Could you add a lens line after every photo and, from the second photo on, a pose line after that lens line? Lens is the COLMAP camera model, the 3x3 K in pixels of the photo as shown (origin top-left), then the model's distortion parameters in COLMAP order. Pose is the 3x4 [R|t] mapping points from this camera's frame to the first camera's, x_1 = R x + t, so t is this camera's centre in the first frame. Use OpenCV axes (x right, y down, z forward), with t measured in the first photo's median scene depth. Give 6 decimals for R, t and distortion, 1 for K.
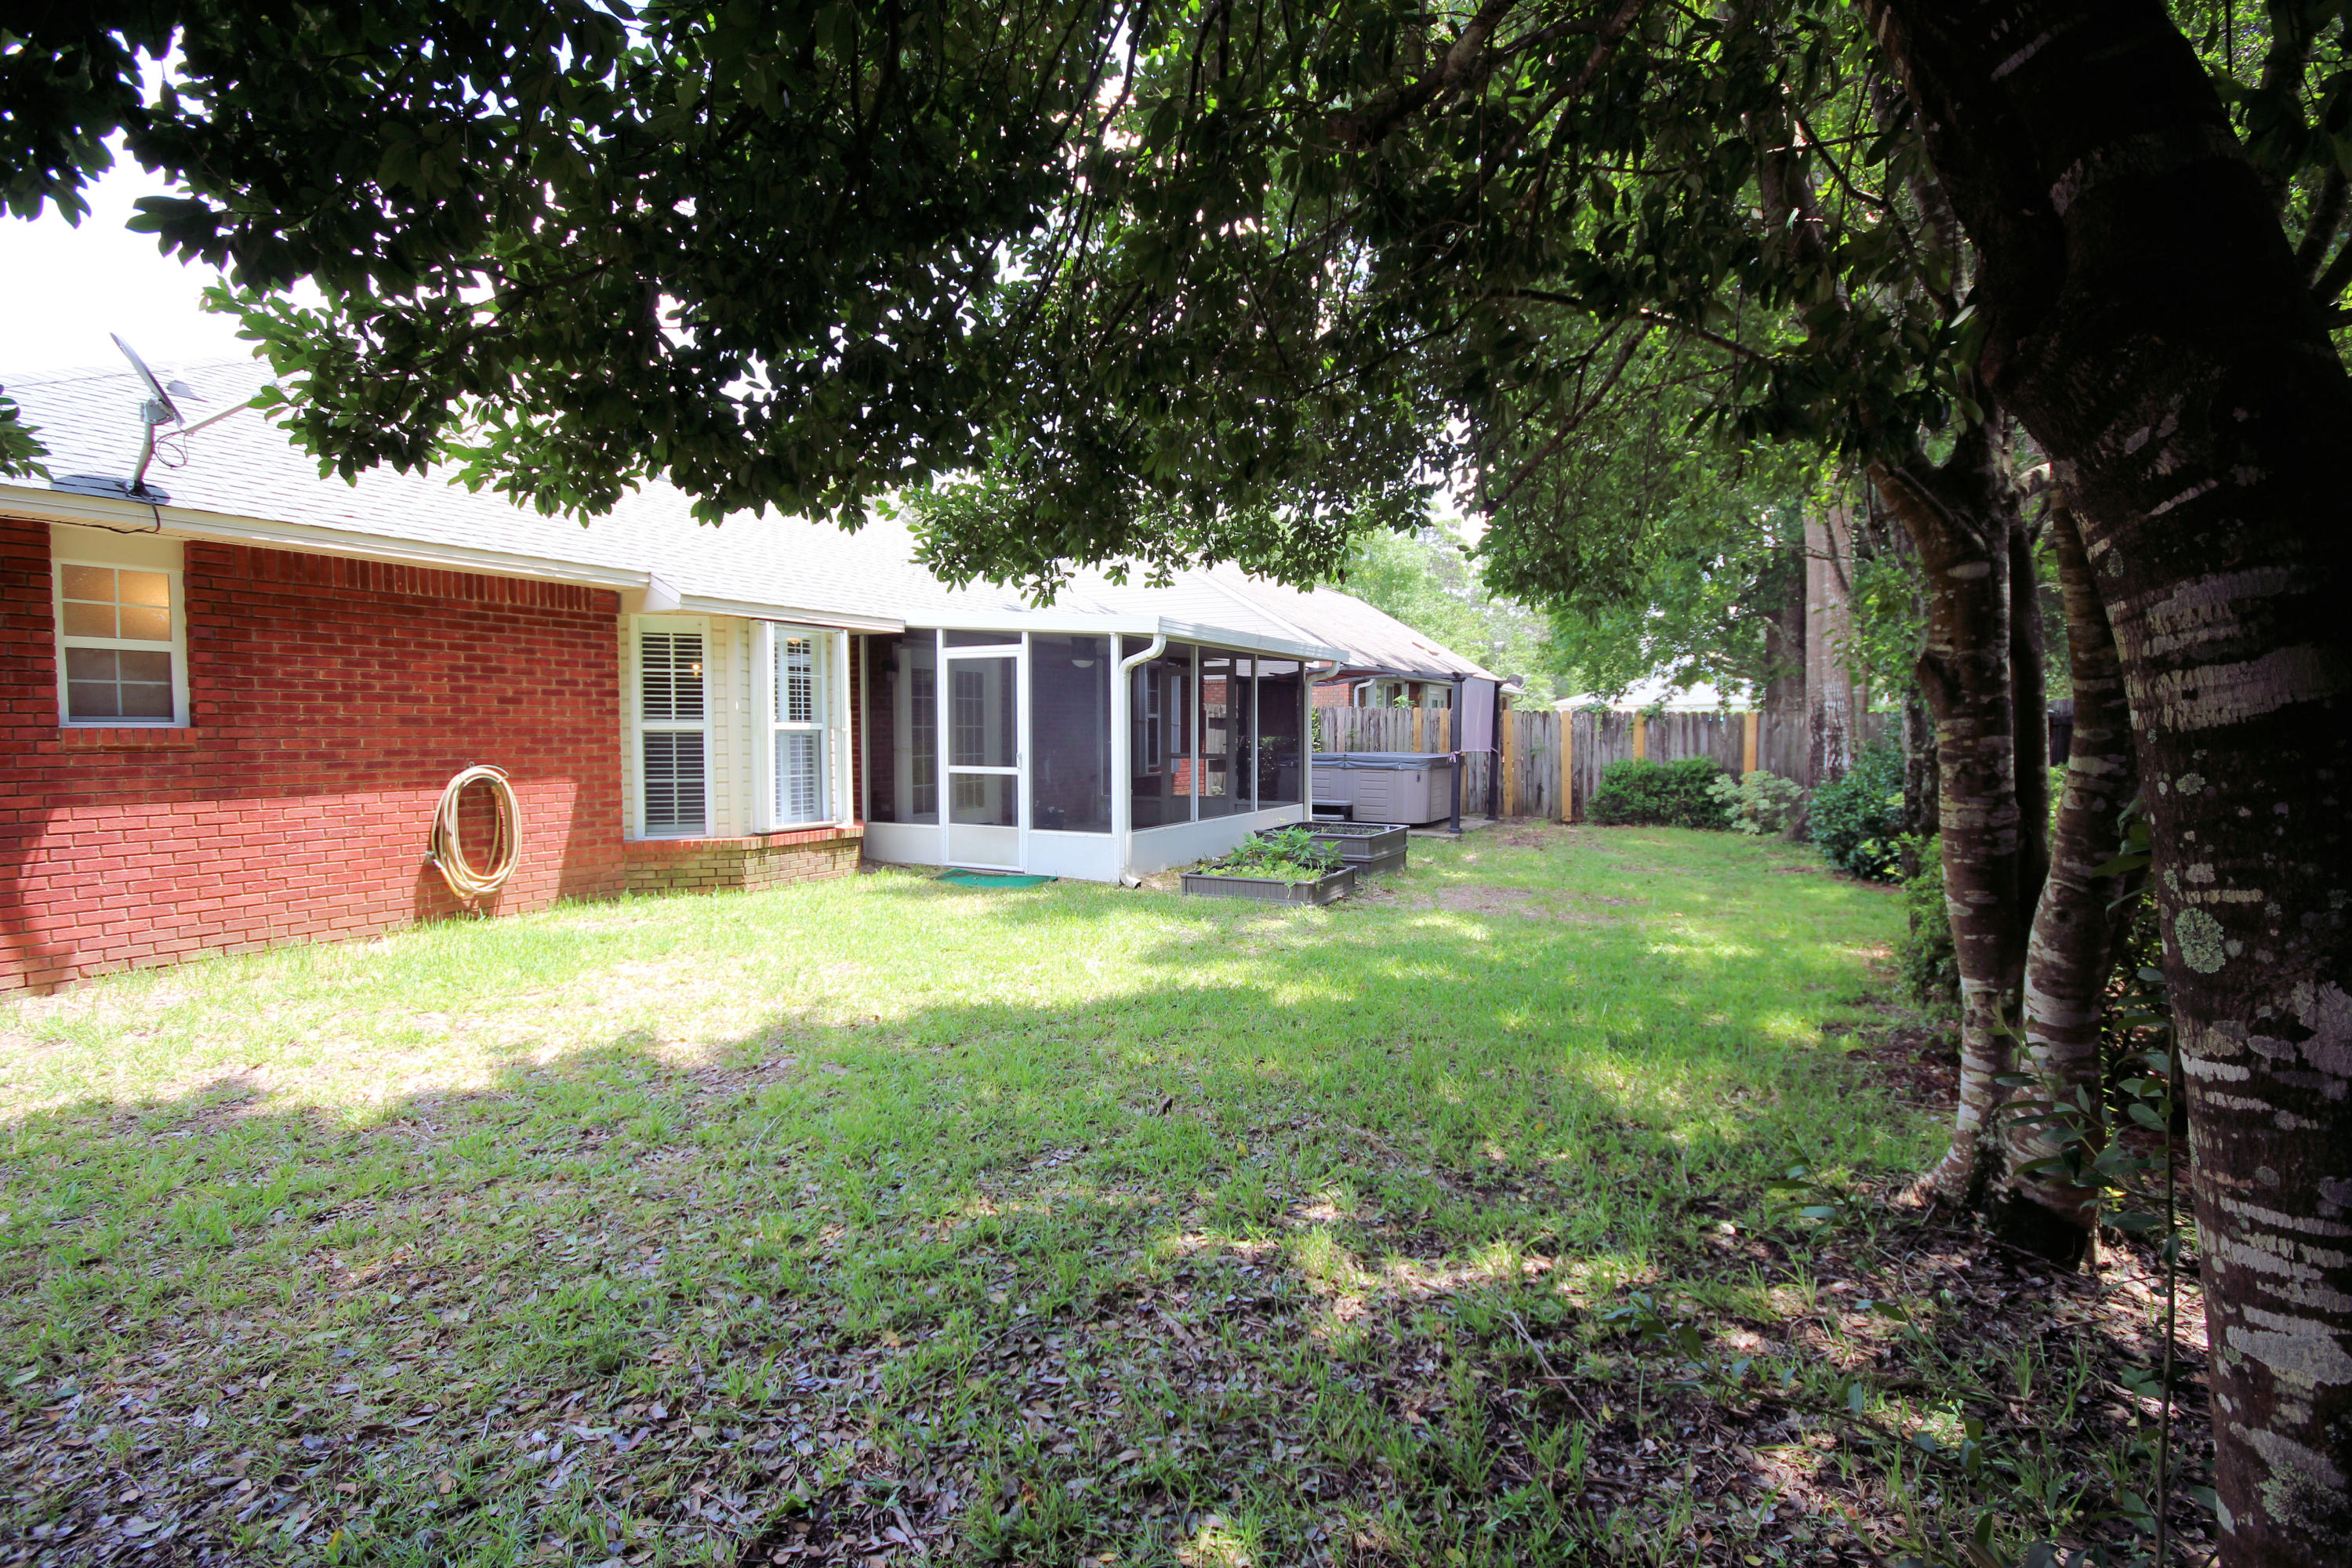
lens RADIAL K [[1073.4, 0, 1199.1], [0, 1073.4, 787.0], [0, 0, 1]] dist [-0.000338, -0.000203]
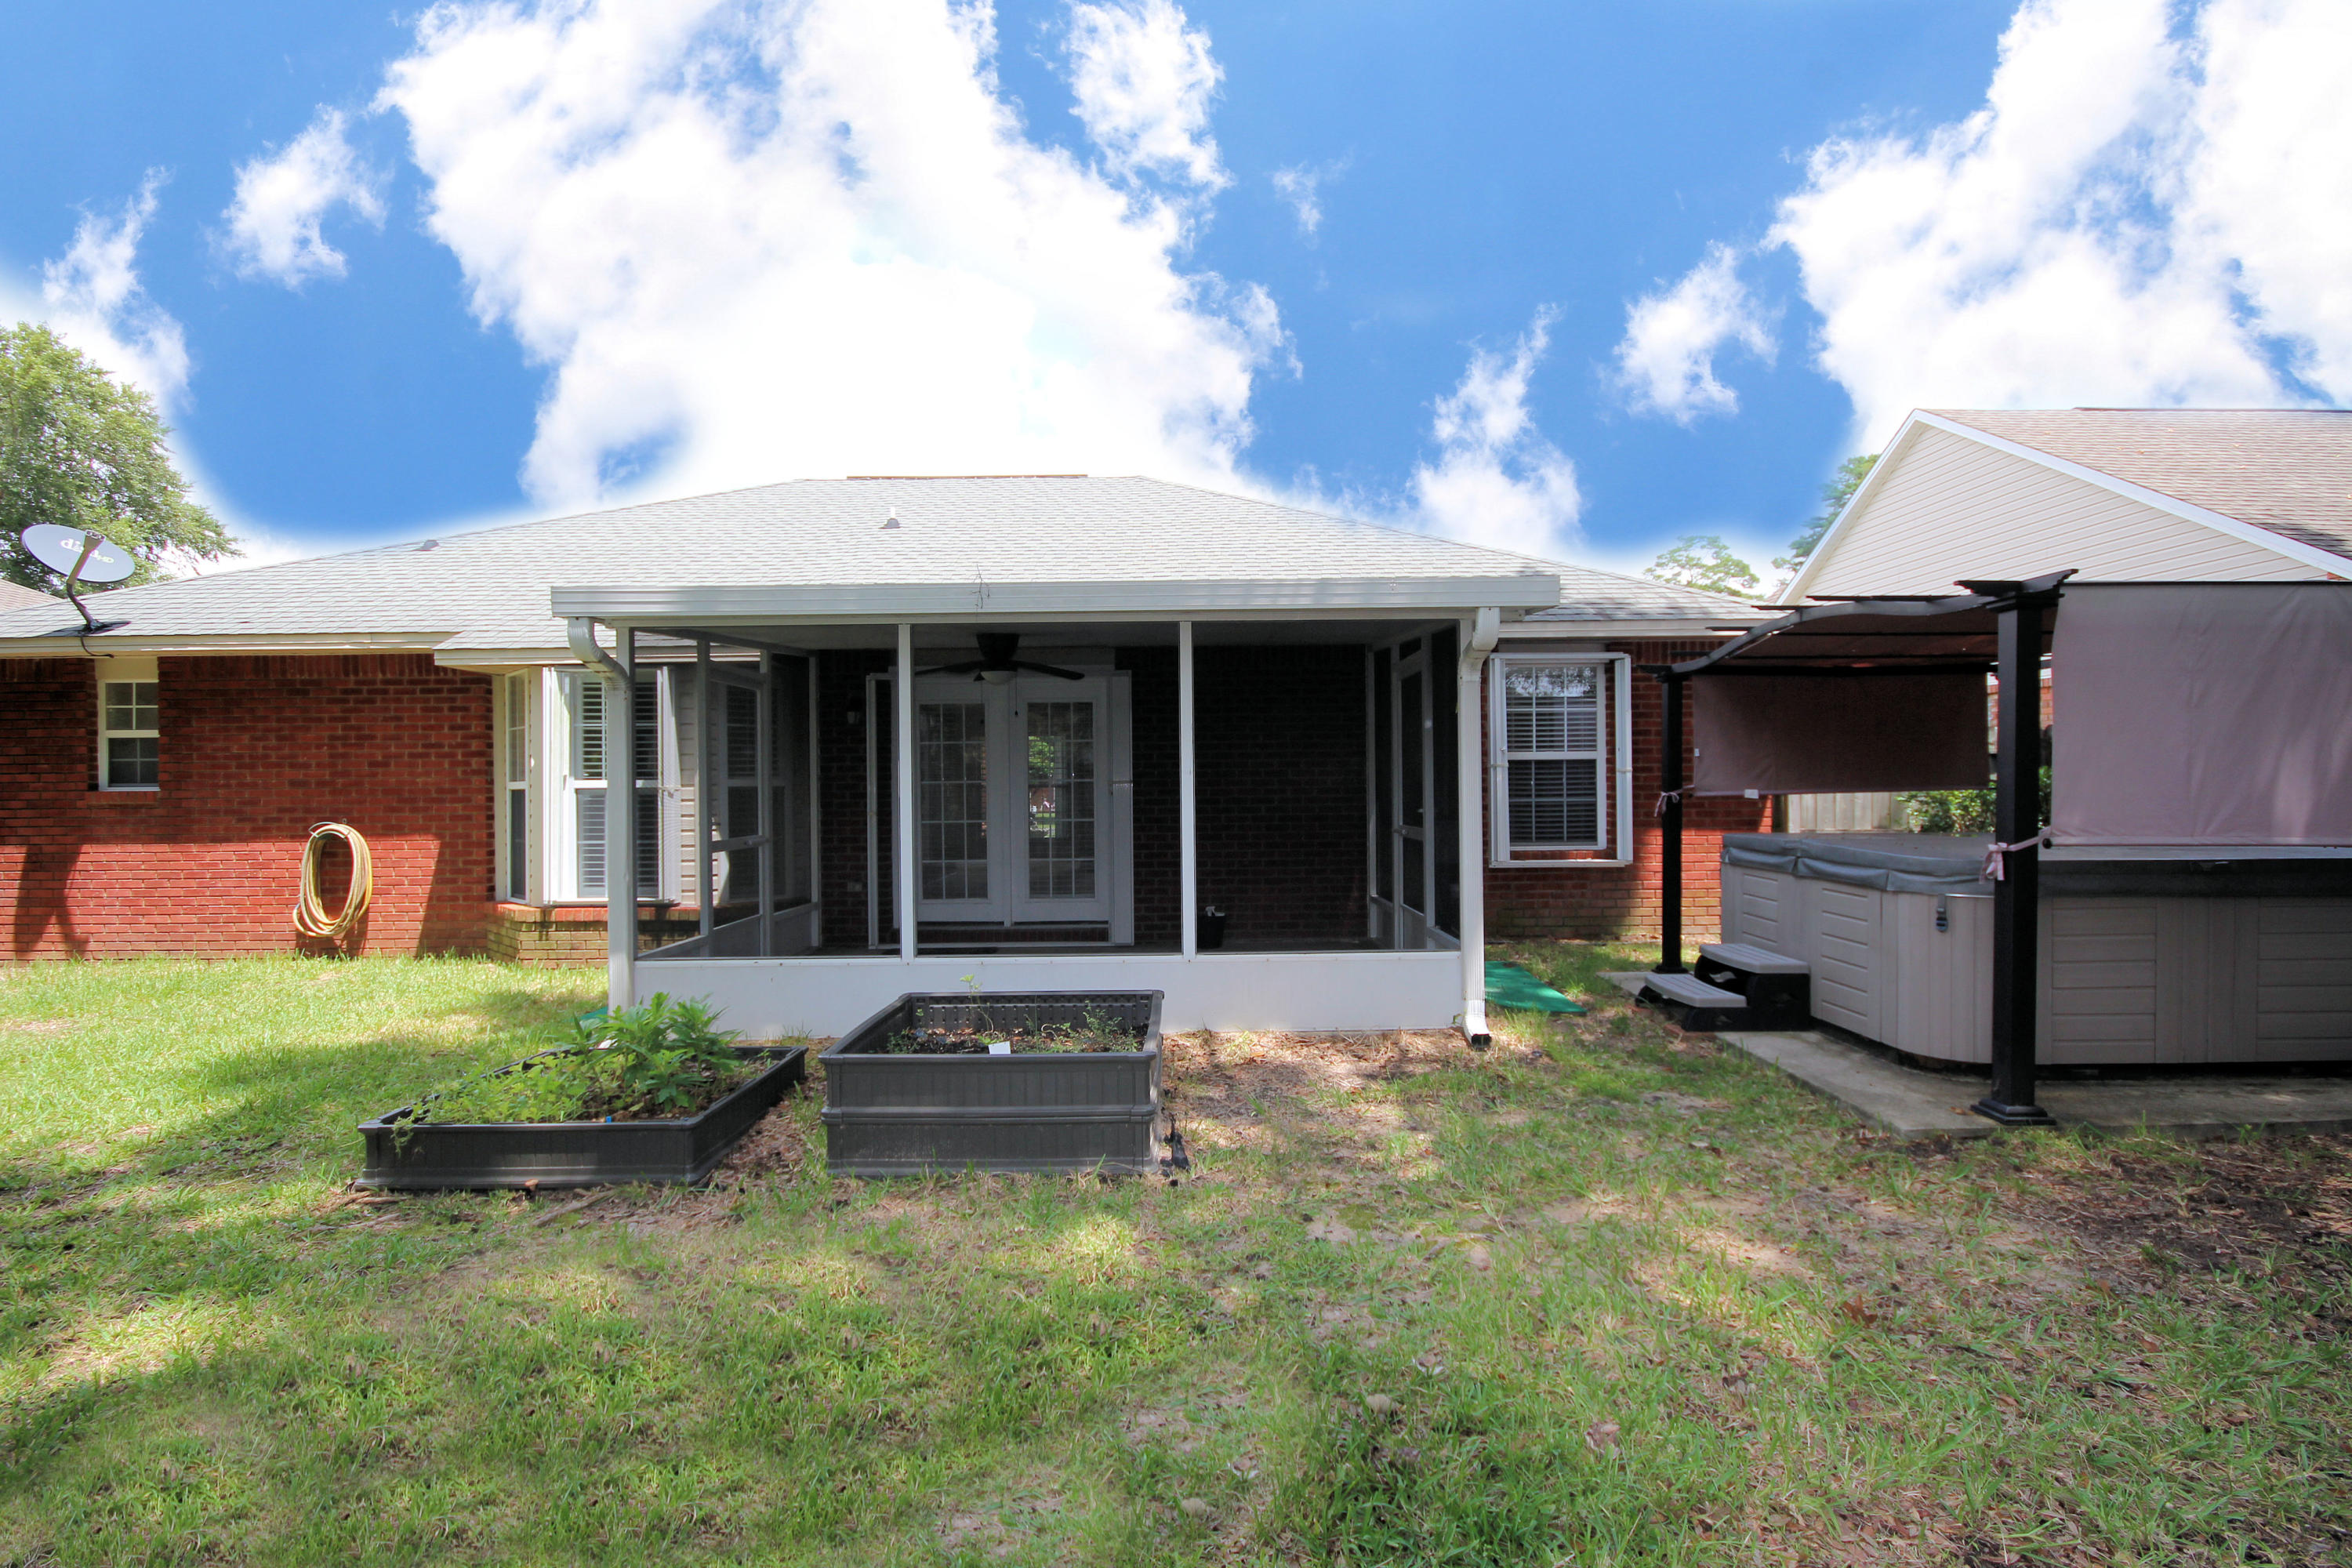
lens RADIAL K [[1073.4, 0, 1199.1], [0, 1073.4, 787.0], [0, 0, 1]] dist [-0.000338, -0.000203]
pose [[0.460212, -0.001551, -0.887808, 0.692299], [-0.038703, 0.999013, -0.021808, -0.061603], [0.886965, 0.044398, 0.459697, 1.168844]]
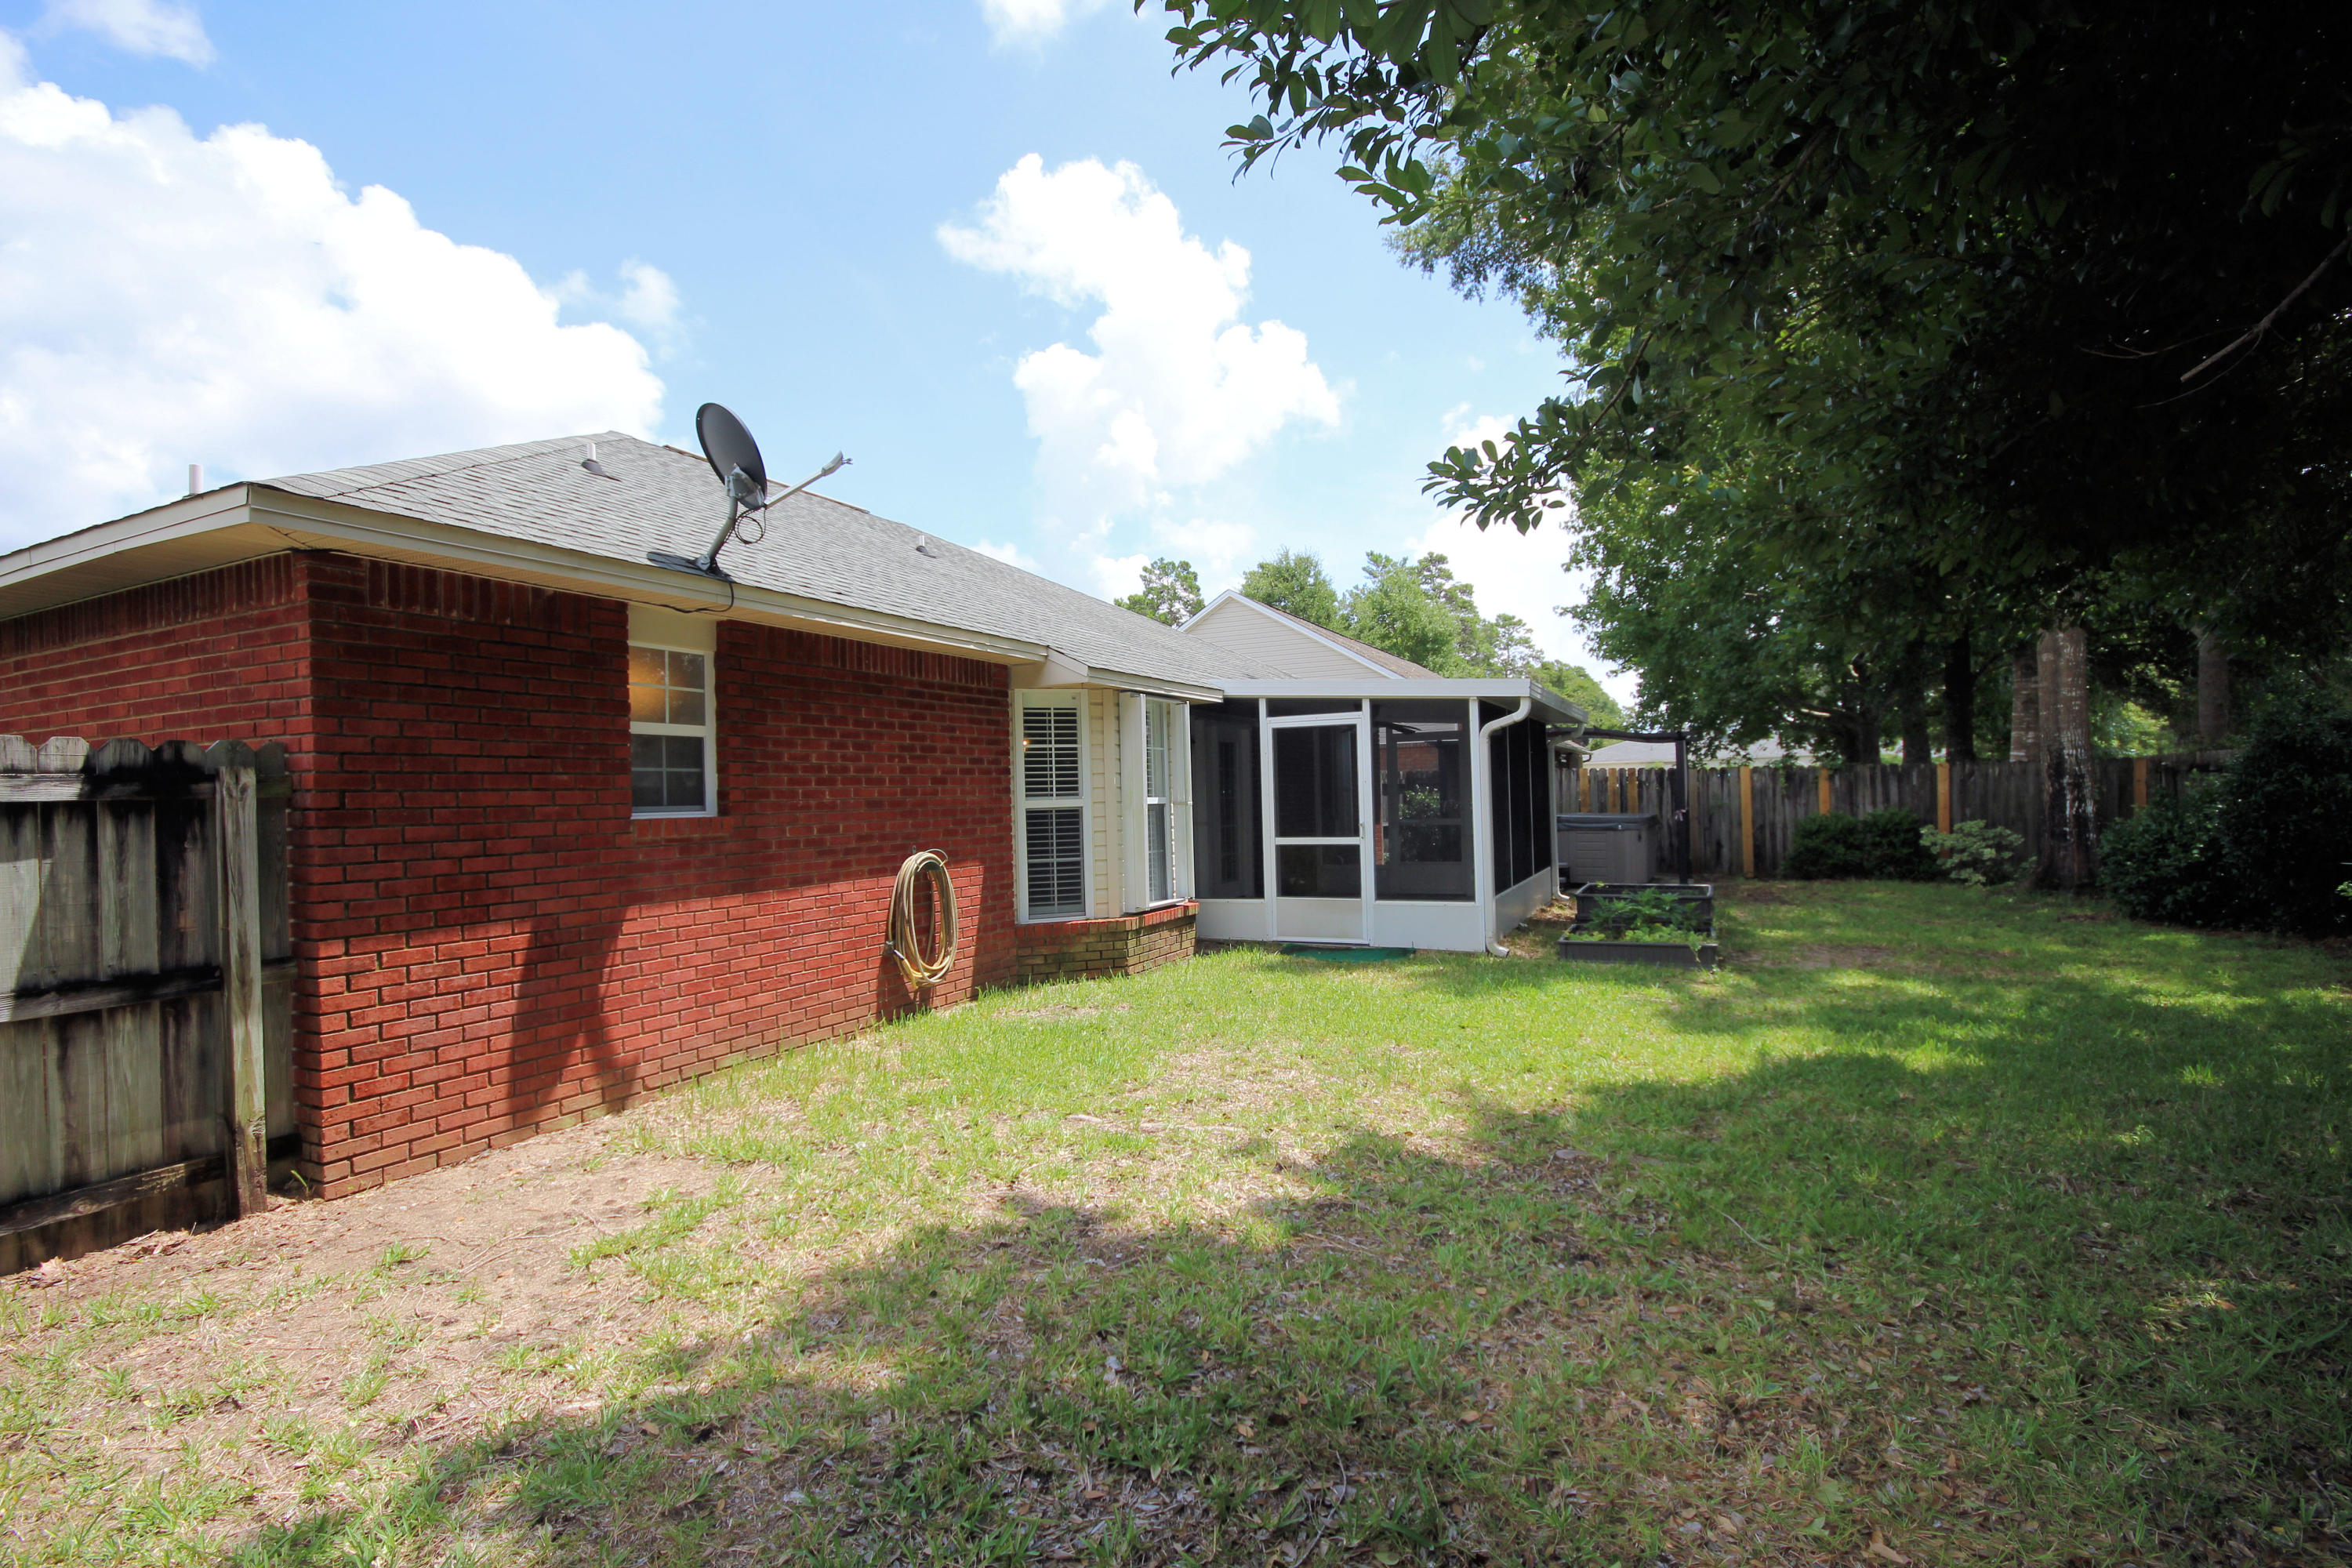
lens RADIAL K [[1073.4, 0, 1199.1], [0, 1073.4, 787.0], [0, 0, 1]] dist [-0.000338, -0.000203]
pose [[0.999085, -0.028088, 0.032258, -0.414800], [0.030128, 0.997455, -0.064618, -0.005726], [-0.030361, 0.065531, 0.997389, 0.035144]]
